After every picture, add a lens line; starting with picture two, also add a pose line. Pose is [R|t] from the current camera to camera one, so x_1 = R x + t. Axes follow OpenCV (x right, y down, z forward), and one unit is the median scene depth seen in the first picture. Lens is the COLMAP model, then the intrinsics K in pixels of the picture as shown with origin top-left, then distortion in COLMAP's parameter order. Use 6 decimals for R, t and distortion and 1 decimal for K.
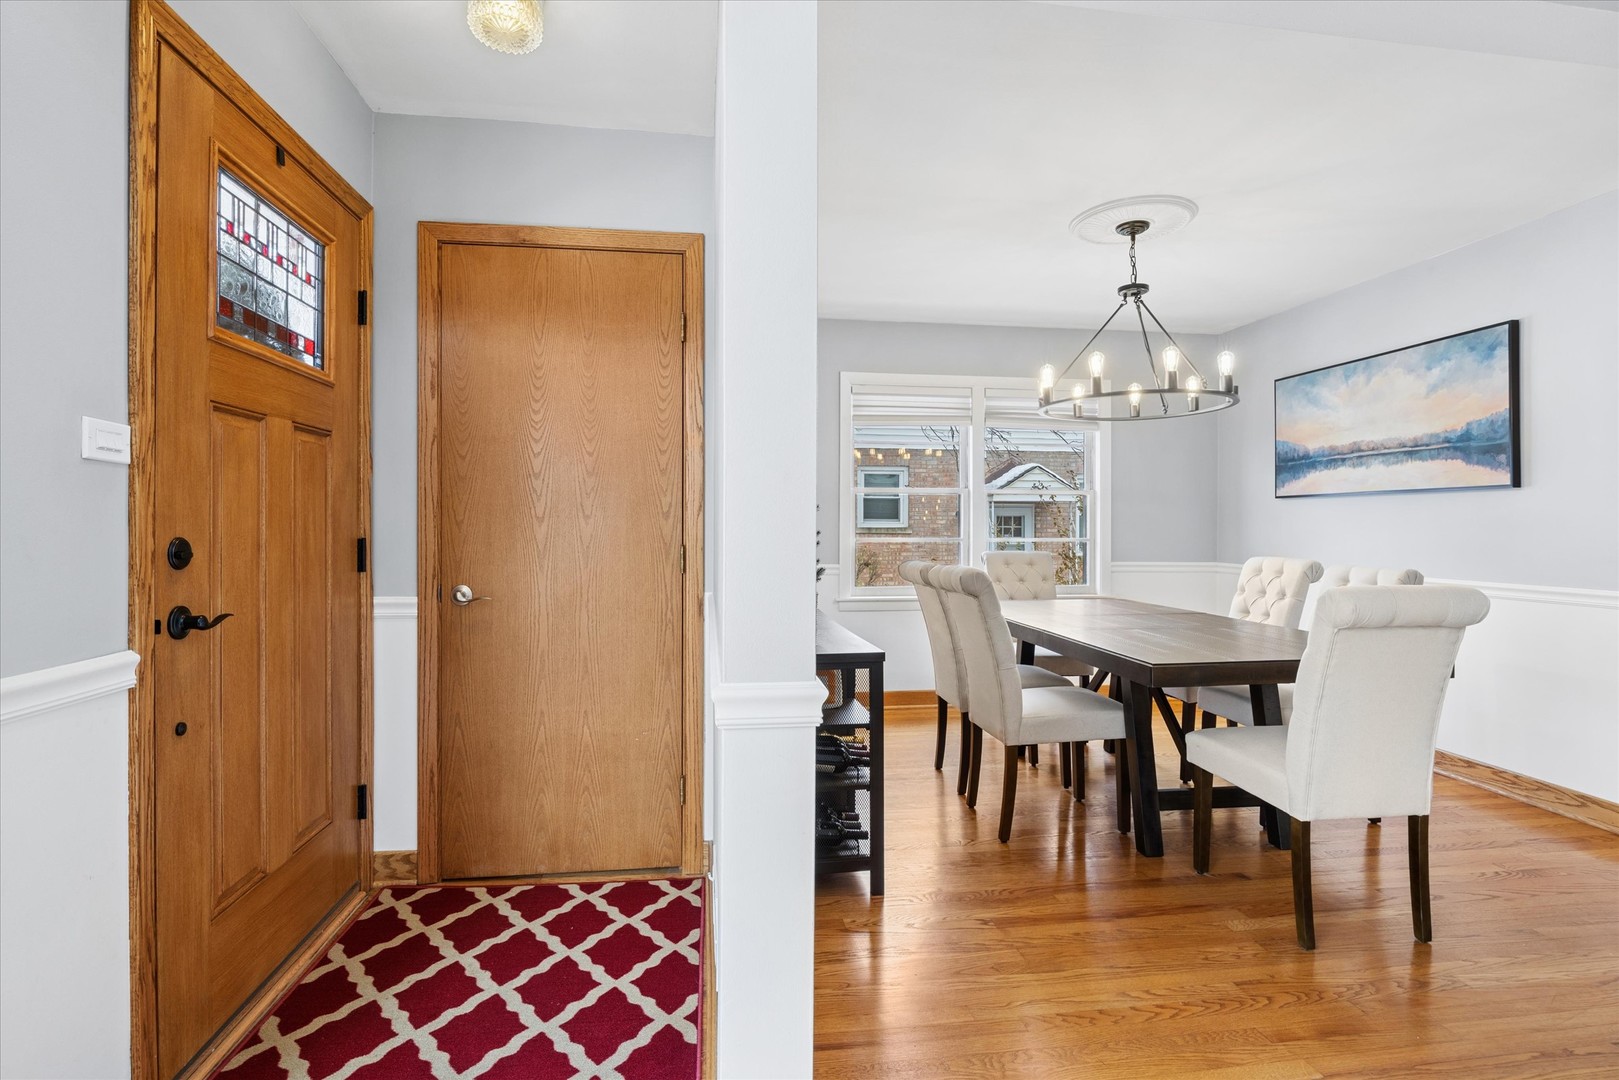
lens RADIAL K [[781.1, 0, 804.3], [0, 781.1, 534.6], [0, 0, 1]] dist [-0.014996, 0.001094]
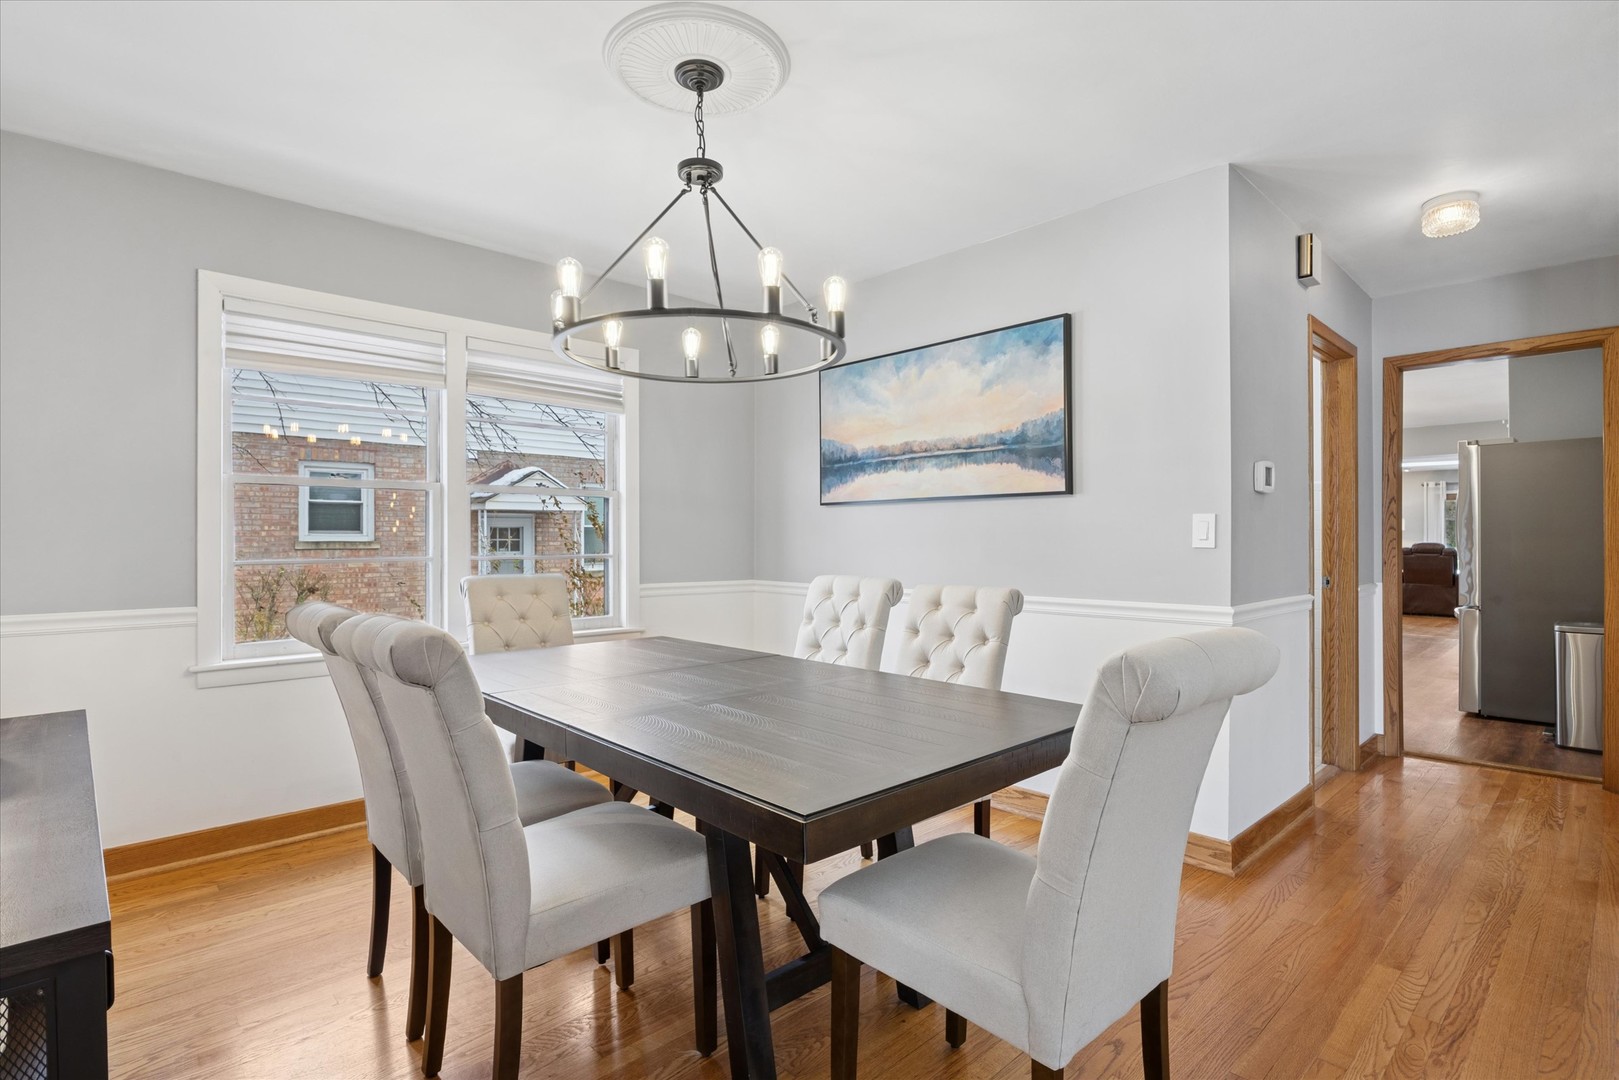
lens RADIAL K [[781.1, 0, 801.1], [0, 781.1, 534.5], [0, 0, 1]] dist [-0.014996, 0.001094]
pose [[0.814451, -0.000671, 0.580231, 0.106083], [0.010565, 0.999851, -0.013674, -0.002806], [-0.580136, 0.017267, 0.814337, 0.394265]]
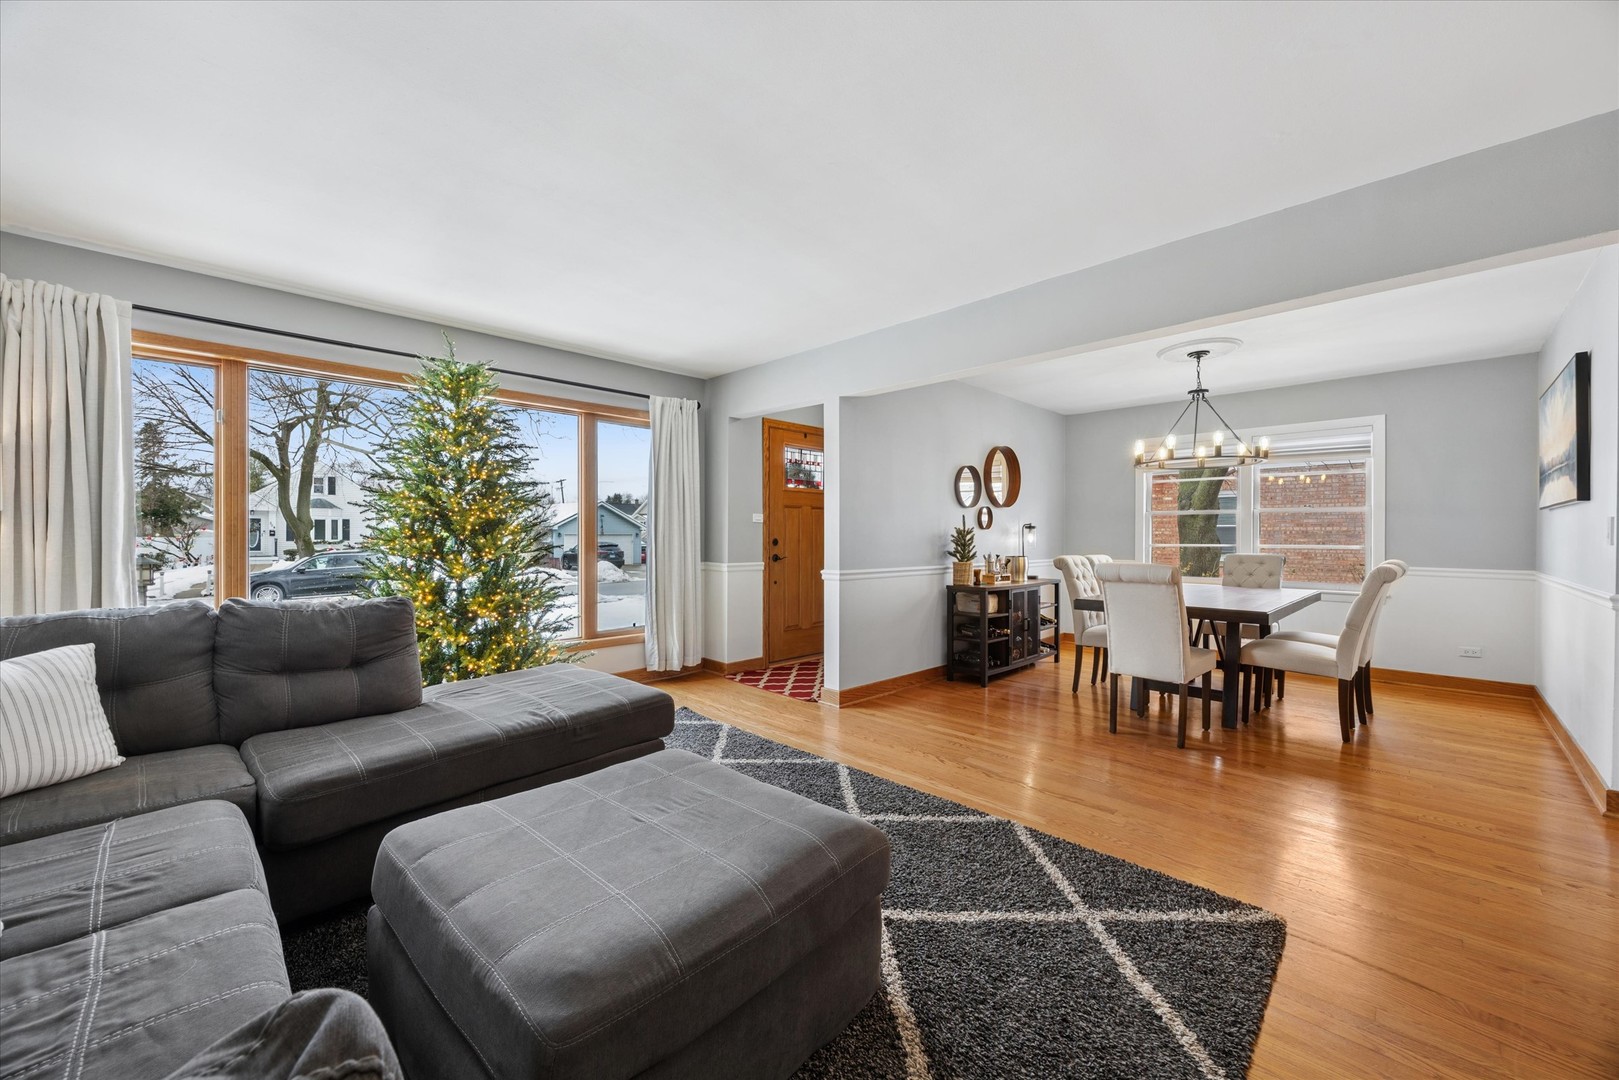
lens RADIAL K [[614.7, 0, 804.2], [0, 614.7, 538.0], [0, 0, 1]] dist [-0.008524, -0.000063]
pose [[0.604361, 0.000799, -0.796710, 0.872273], [-0.009169, 0.999940, -0.005953, 0.009083], [0.796658, 0.010903, 0.604332, -0.409939]]
